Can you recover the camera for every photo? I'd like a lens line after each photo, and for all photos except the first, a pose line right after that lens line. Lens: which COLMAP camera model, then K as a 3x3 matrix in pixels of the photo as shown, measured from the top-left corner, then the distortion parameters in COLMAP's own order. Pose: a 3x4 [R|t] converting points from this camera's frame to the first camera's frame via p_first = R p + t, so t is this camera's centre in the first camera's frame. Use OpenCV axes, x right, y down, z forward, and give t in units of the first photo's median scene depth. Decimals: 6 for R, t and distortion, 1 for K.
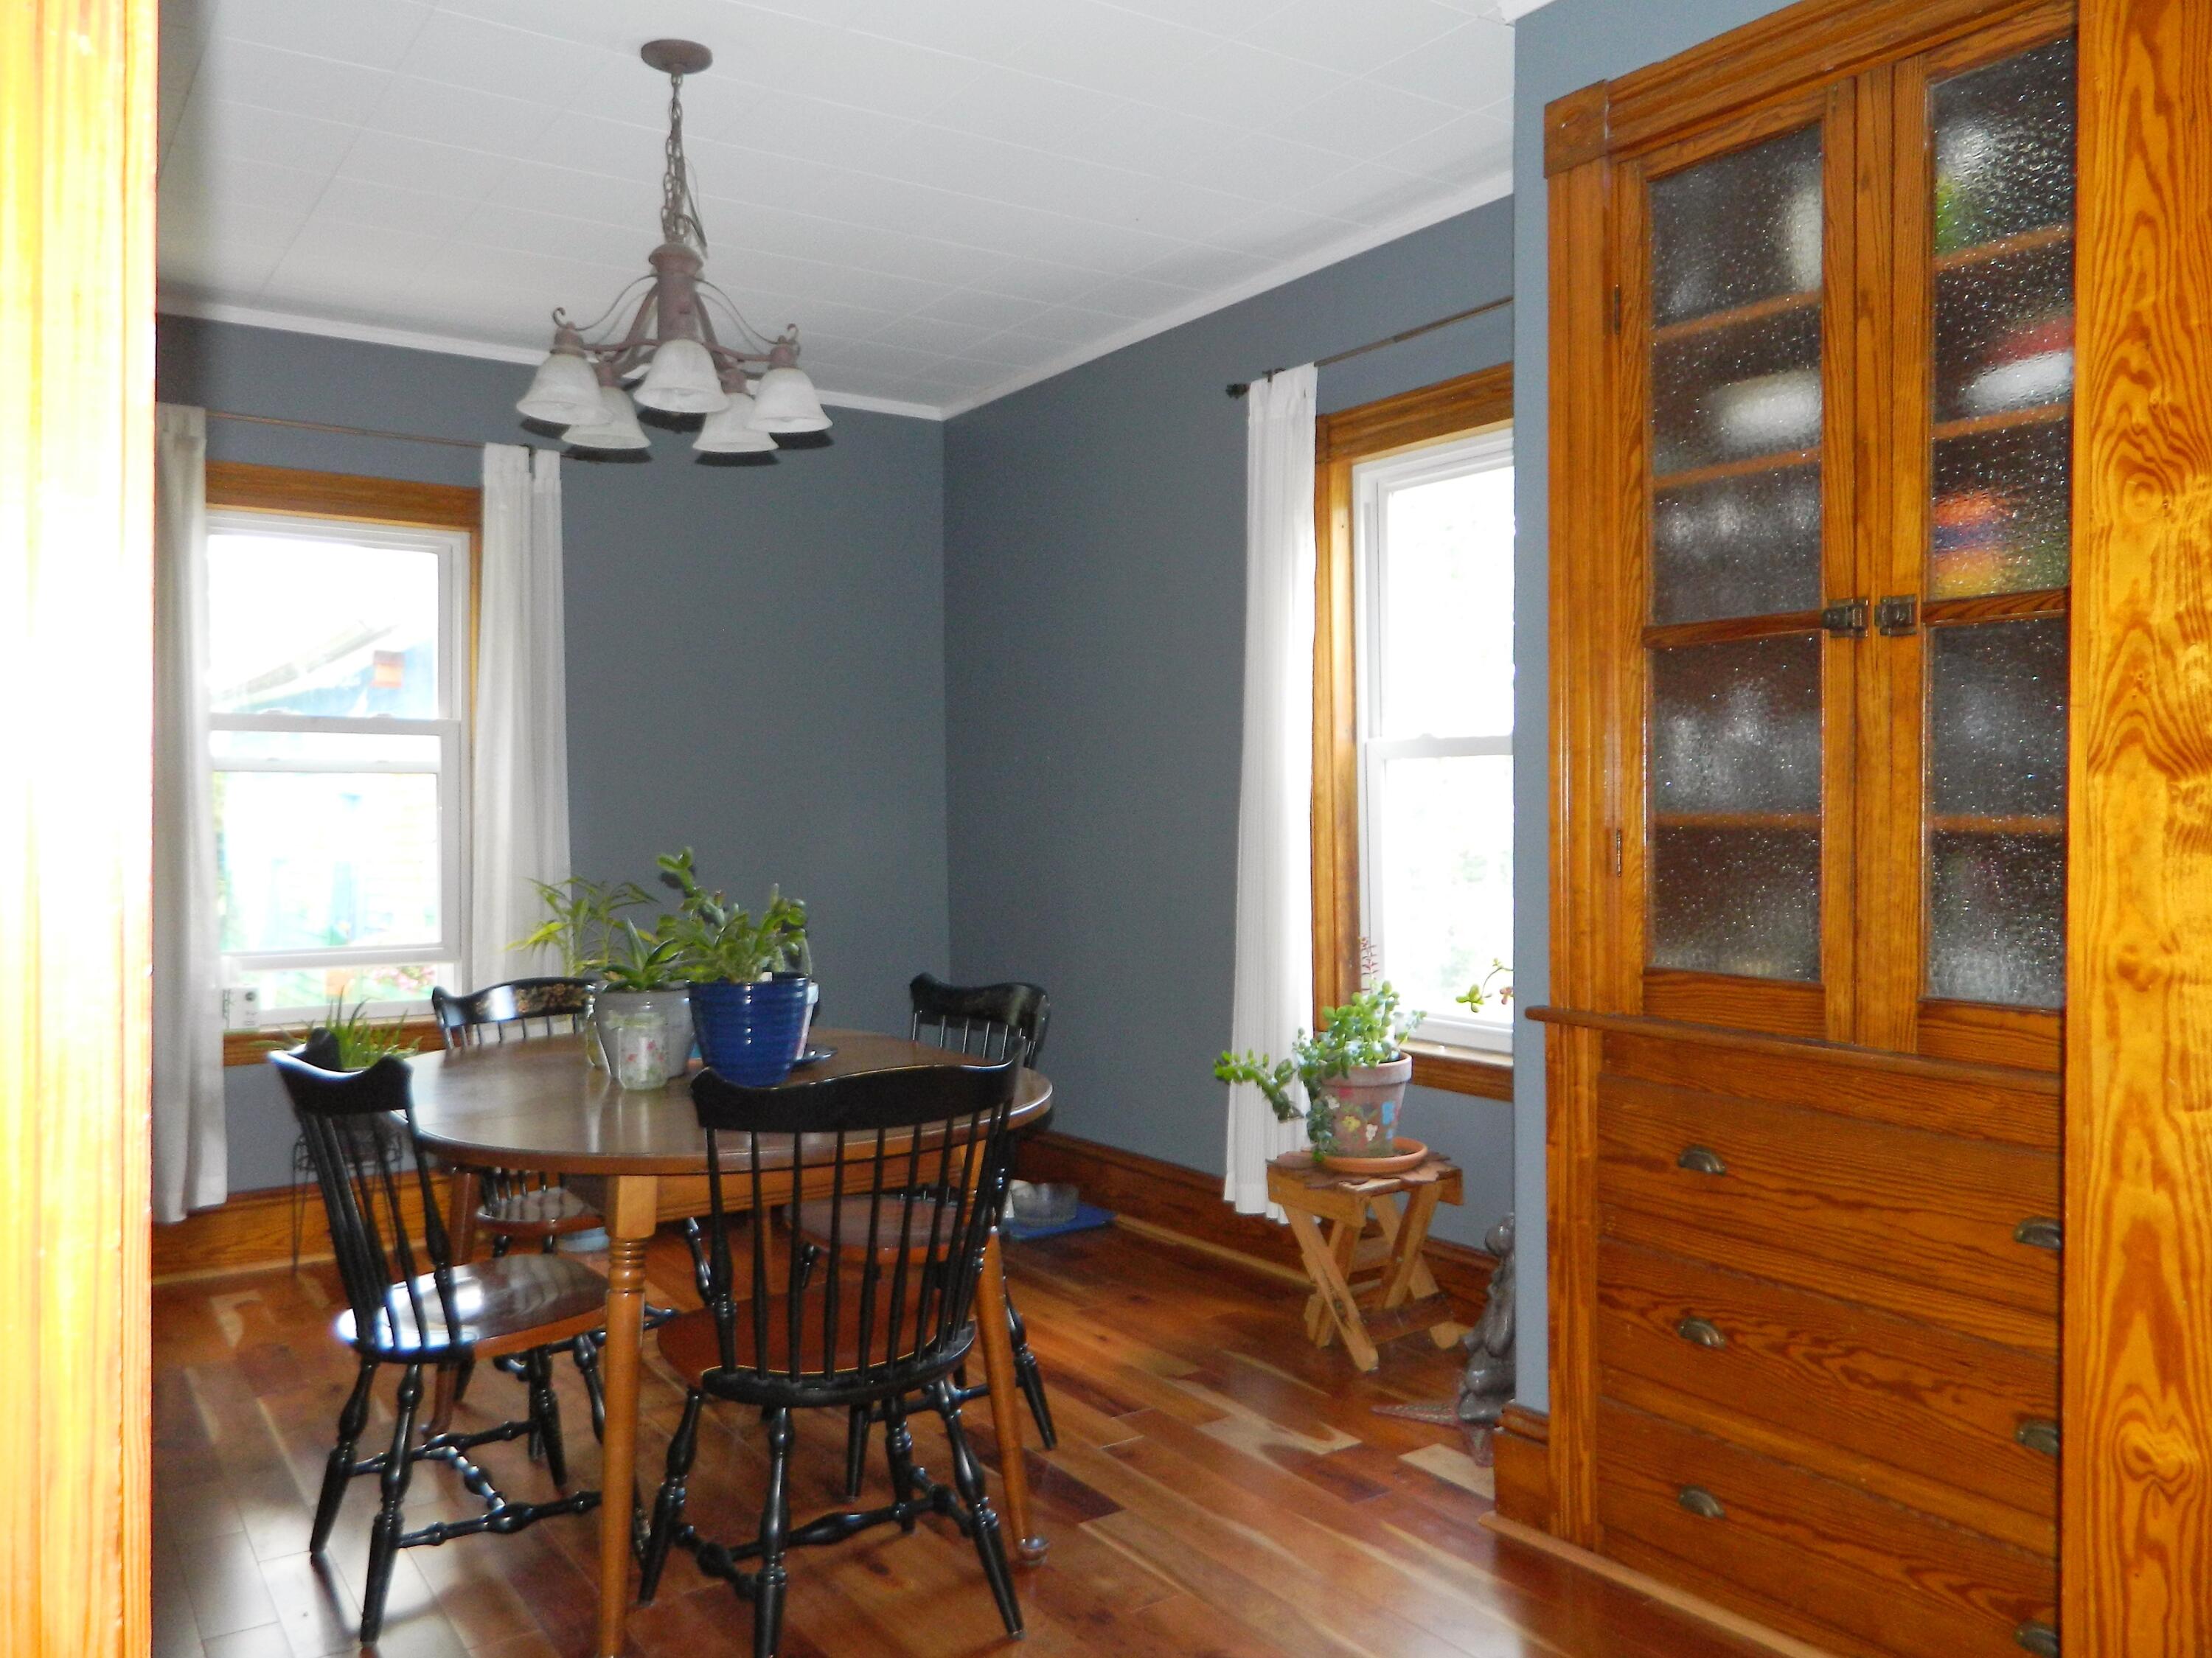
lens RADIAL K [[1766.6, 0, 1134.3], [0, 1766.6, 818.1], [0, 0, 1]] dist [0.041999, -0.005694]
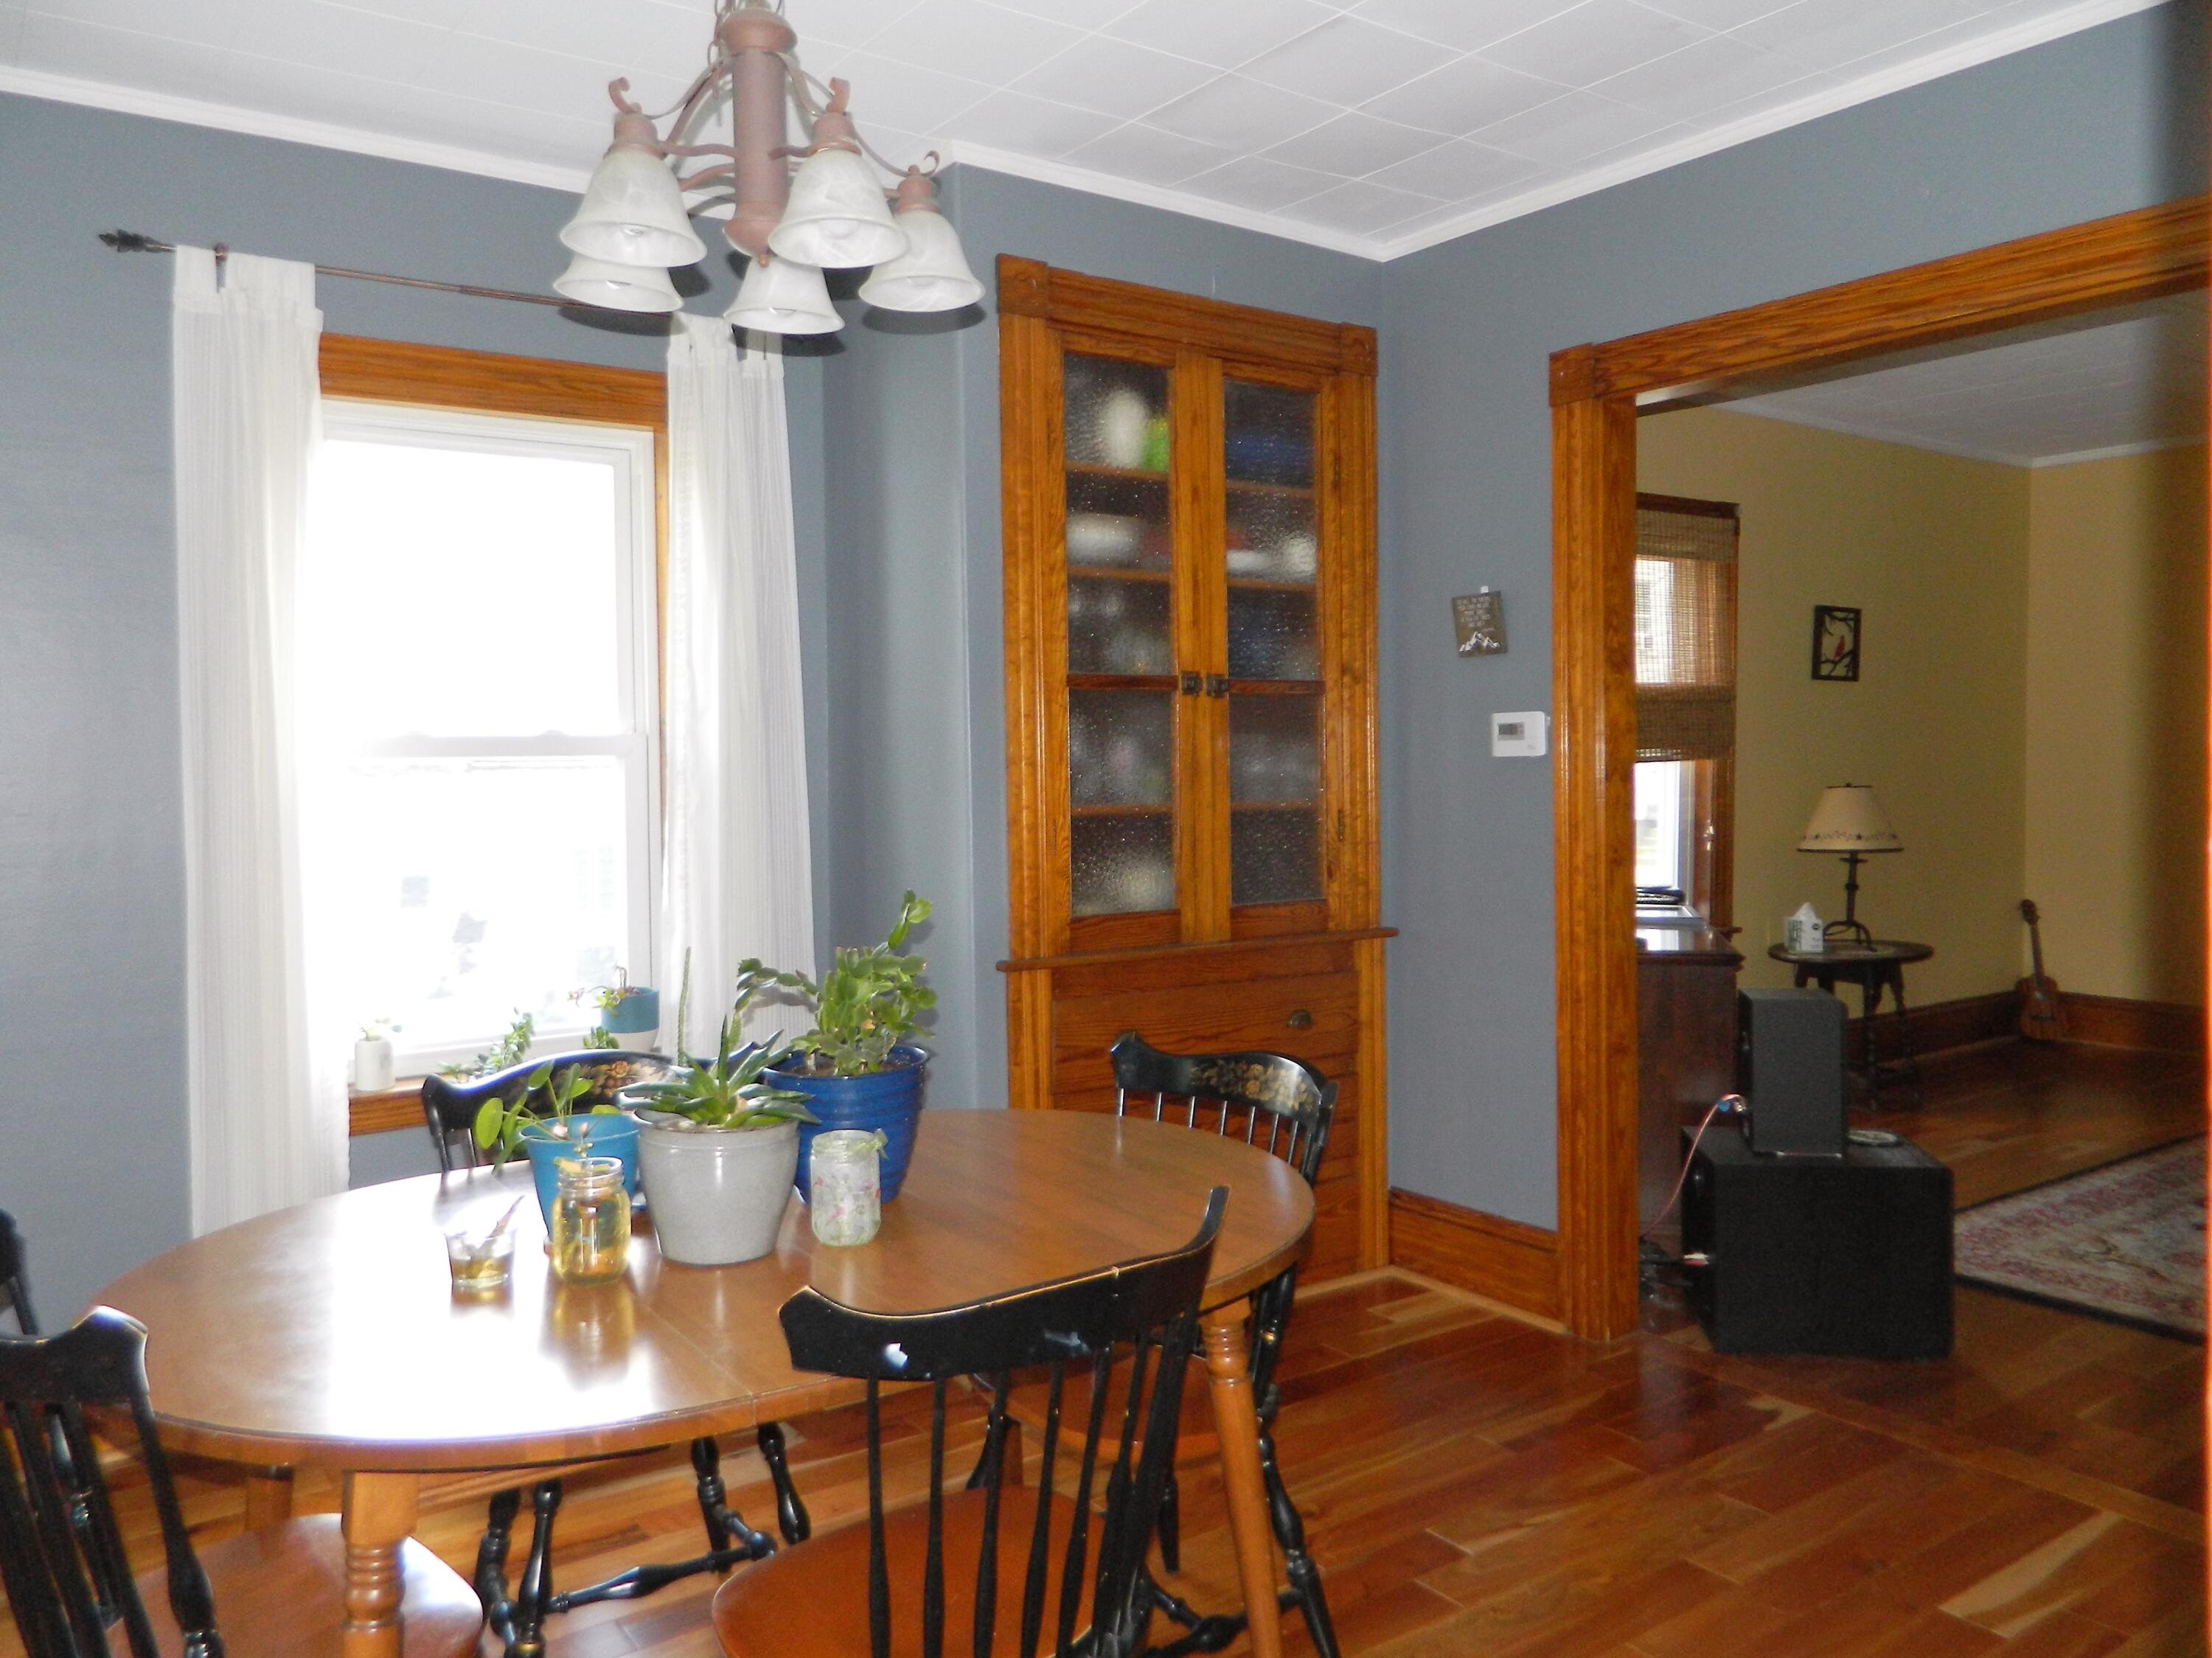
lens RADIAL K [[1766.6, 0, 1134.3], [0, 1766.6, 818.1], [0, 0, 1]] dist [0.041999, -0.005694]
pose [[-0.035967, -0.045311, 0.998325, -0.826136], [0.016284, 0.998812, 0.045920, -0.042984], [-0.999220, 0.017908, -0.035187, 0.747668]]
